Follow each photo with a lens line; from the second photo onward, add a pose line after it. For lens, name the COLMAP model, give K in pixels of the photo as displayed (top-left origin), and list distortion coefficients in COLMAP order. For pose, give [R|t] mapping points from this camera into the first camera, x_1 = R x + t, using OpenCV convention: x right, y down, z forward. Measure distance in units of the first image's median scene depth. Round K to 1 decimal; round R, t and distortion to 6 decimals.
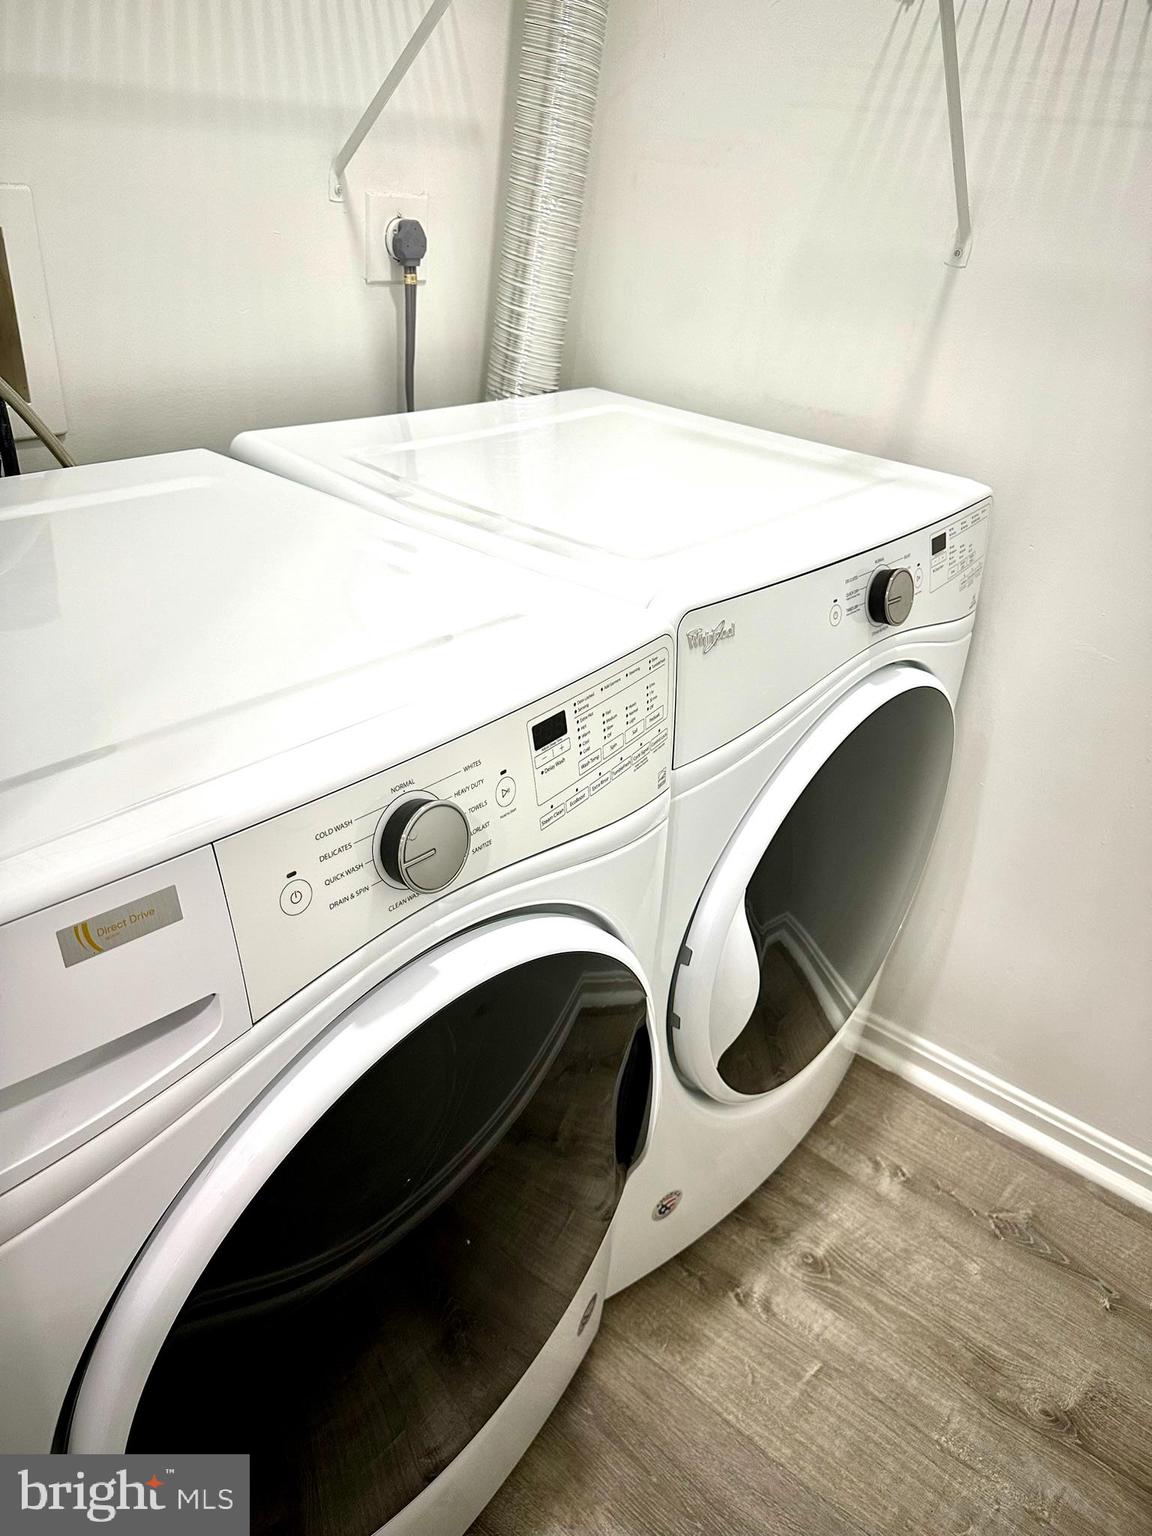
lens RADIAL K [[1076.2, 0, 616.2], [0, 1076.2, 762.8], [0, 0, 1]] dist [0.040580, -0.046713]
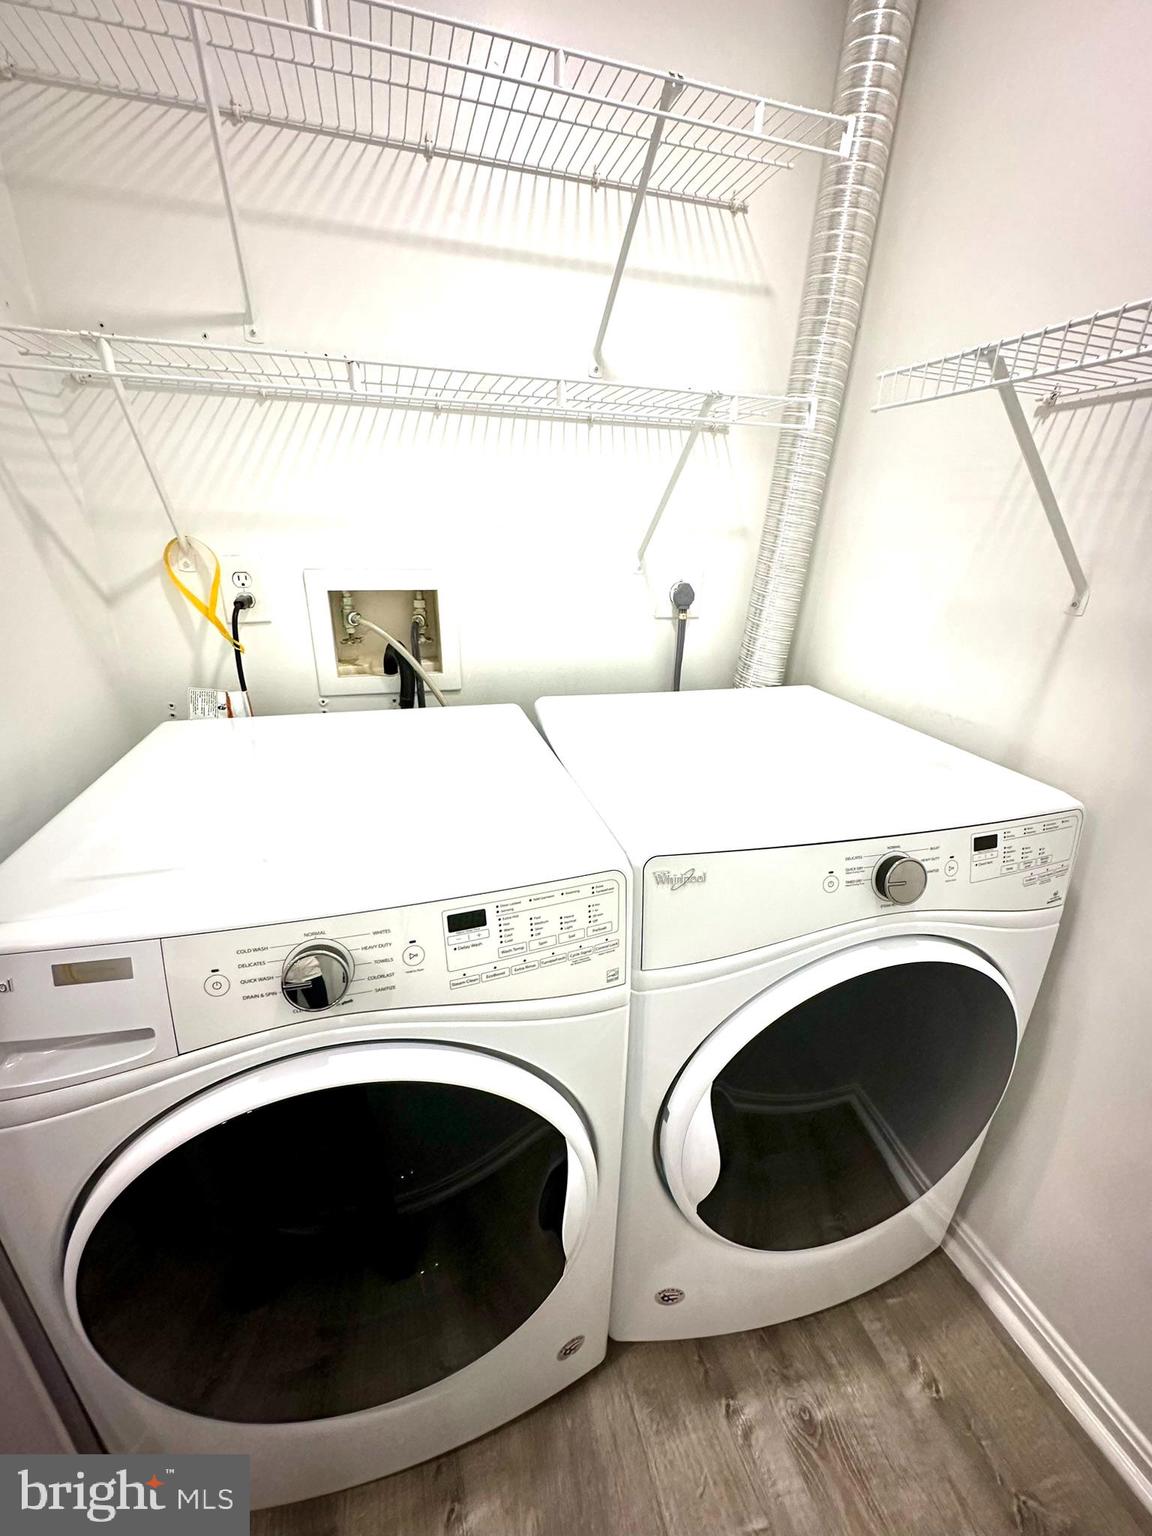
lens RADIAL K [[616.6, 0, 578.6], [0, 616.6, 773.9], [0, 0, 1]] dist [-0.002072, 0.000994]
pose [[0.825214, 0.155461, -0.543005, 0.266456], [-0.242984, 0.965579, -0.092824, -0.100795], [0.509883, 0.208542, 0.834583, 0.209161]]
